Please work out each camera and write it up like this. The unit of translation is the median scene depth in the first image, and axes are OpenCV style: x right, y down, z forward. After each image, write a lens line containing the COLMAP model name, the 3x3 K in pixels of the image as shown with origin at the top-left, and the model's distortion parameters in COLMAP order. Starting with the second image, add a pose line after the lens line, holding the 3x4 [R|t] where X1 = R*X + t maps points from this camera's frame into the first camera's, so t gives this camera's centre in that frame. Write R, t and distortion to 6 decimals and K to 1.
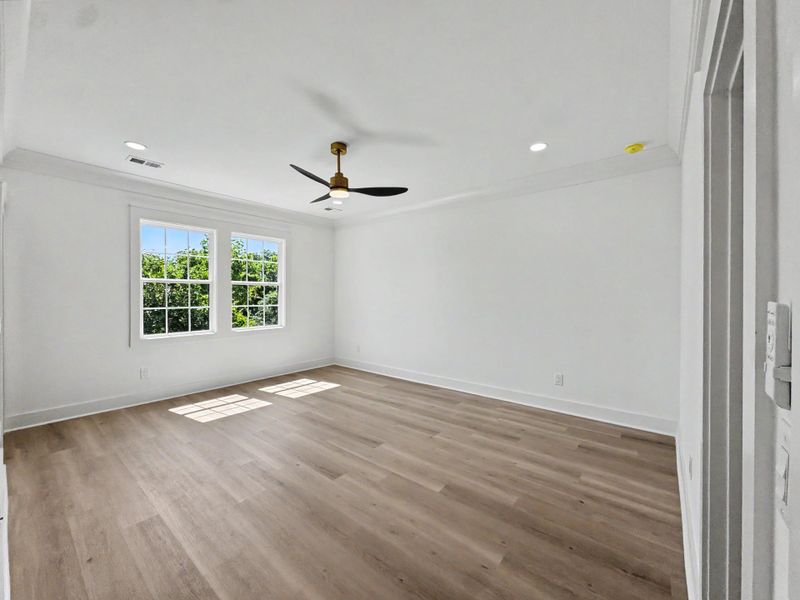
lens RADIAL K [[326.6, 0, 403.8], [0, 326.6, 296.8], [0, 0, 1]] dist [-0.002927, 0.000052]
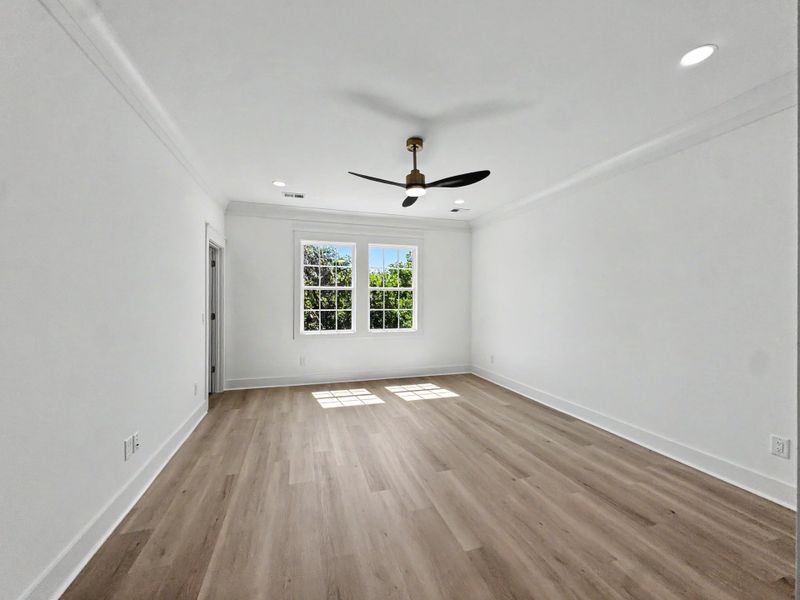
lens RADIAL K [[326.6, 0, 394.6], [0, 326.6, 301.8], [0, 0, 1]] dist [-0.002927, 0.000052]
pose [[0.831872, 0.004025, -0.554953, 0.287664], [-0.005245, 0.999986, -0.000610, 0.003336], [0.554943, 0.003418, 0.831882, 0.188225]]
